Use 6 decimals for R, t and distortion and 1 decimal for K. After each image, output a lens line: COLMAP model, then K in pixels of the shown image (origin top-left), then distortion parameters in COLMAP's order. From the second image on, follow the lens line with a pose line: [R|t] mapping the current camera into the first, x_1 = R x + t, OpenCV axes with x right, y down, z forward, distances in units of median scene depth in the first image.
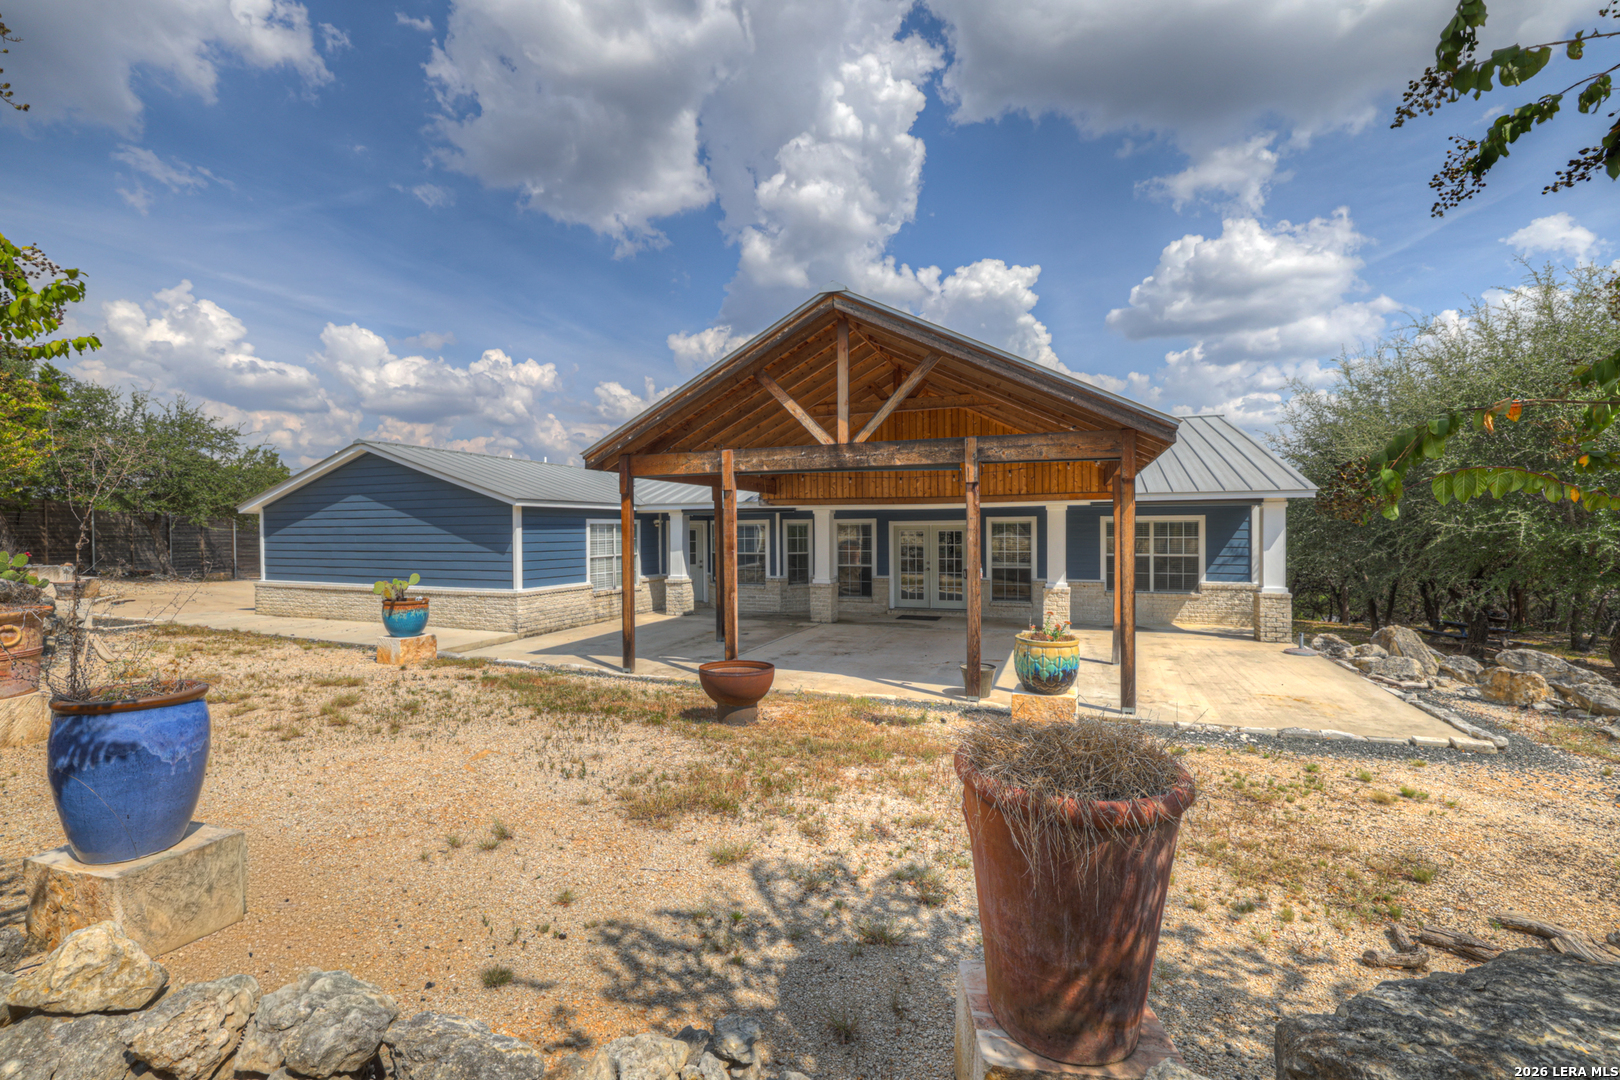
lens RADIAL K [[696.5, 0, 803.9], [0, 696.5, 535.4], [0, 0, 1]] dist [-0.011667, 0.000500]
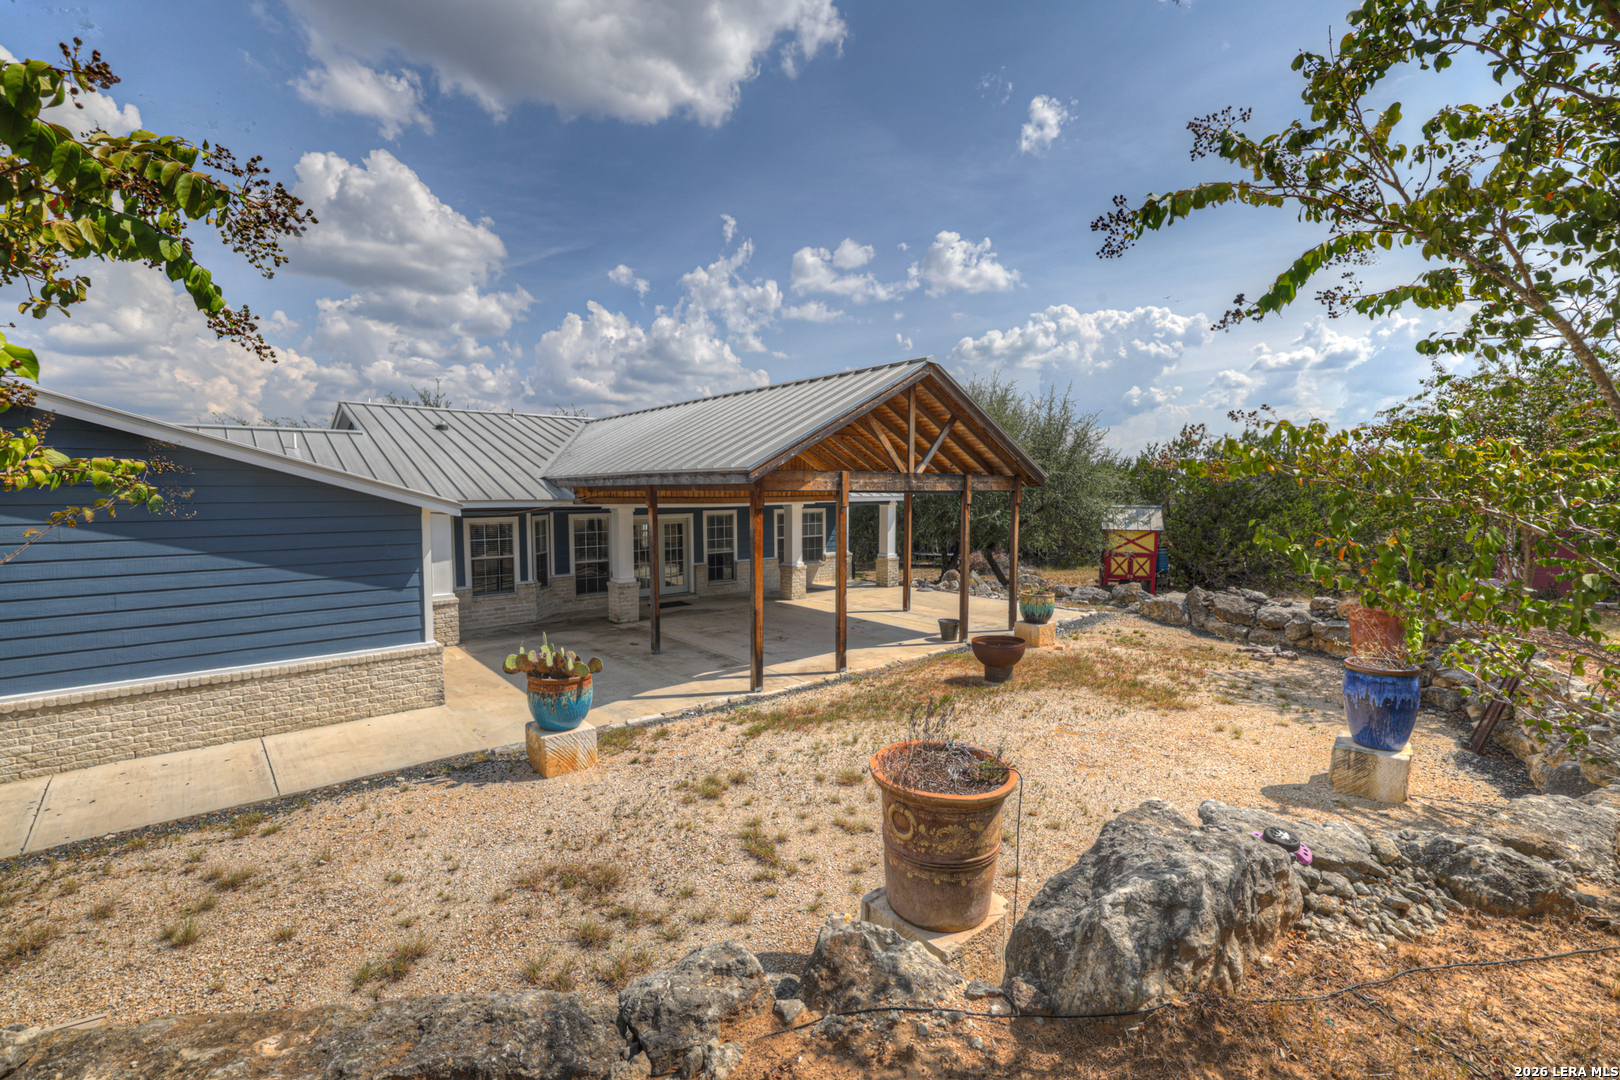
lens RADIAL K [[696.5, 0, 803.9], [0, 696.5, 535.4], [0, 0, 1]] dist [-0.011667, 0.000500]
pose [[0.439044, -0.050251, 0.897059, -1.223591], [0.001144, 0.998465, 0.055372, -0.084329], [-0.898465, -0.023284, 0.438428, 0.583262]]
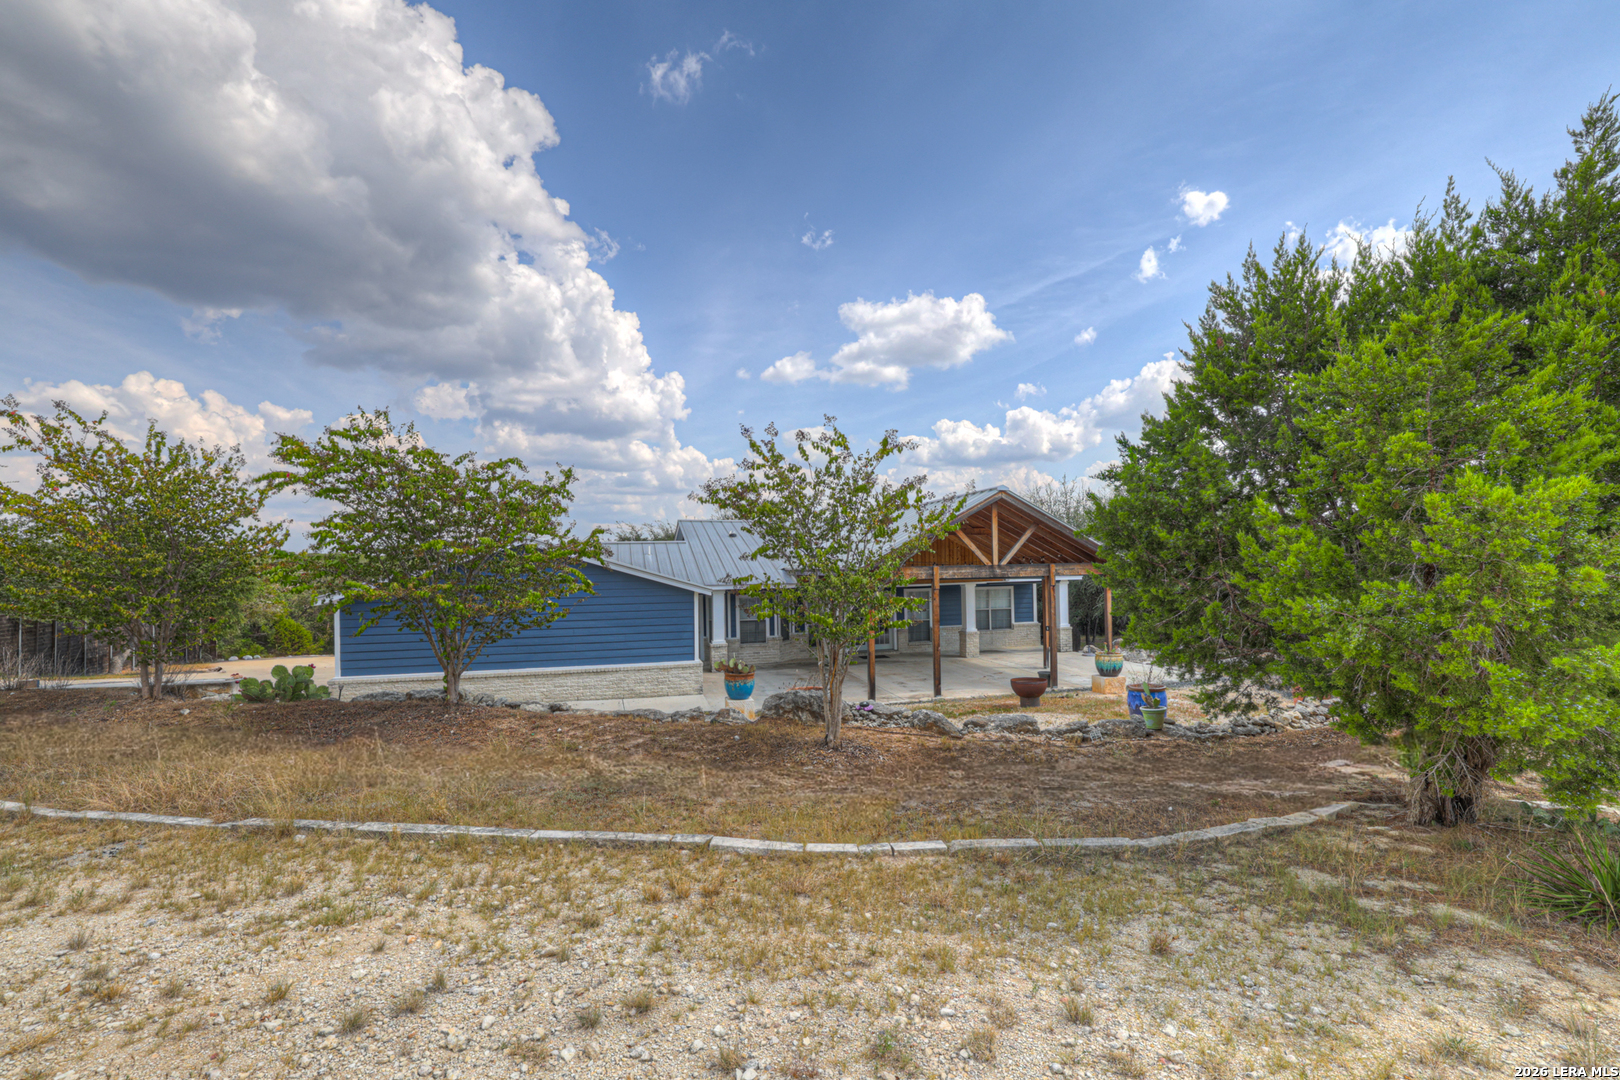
lens RADIAL K [[696.5, 0, 803.9], [0, 696.5, 535.4], [0, 0, 1]] dist [-0.011667, 0.000500]
pose [[0.785612, 0.023934, 0.618257, -1.527362], [0.011473, 0.998516, -0.053233, -0.114337], [-0.618614, 0.048914, 0.784171, -0.185087]]
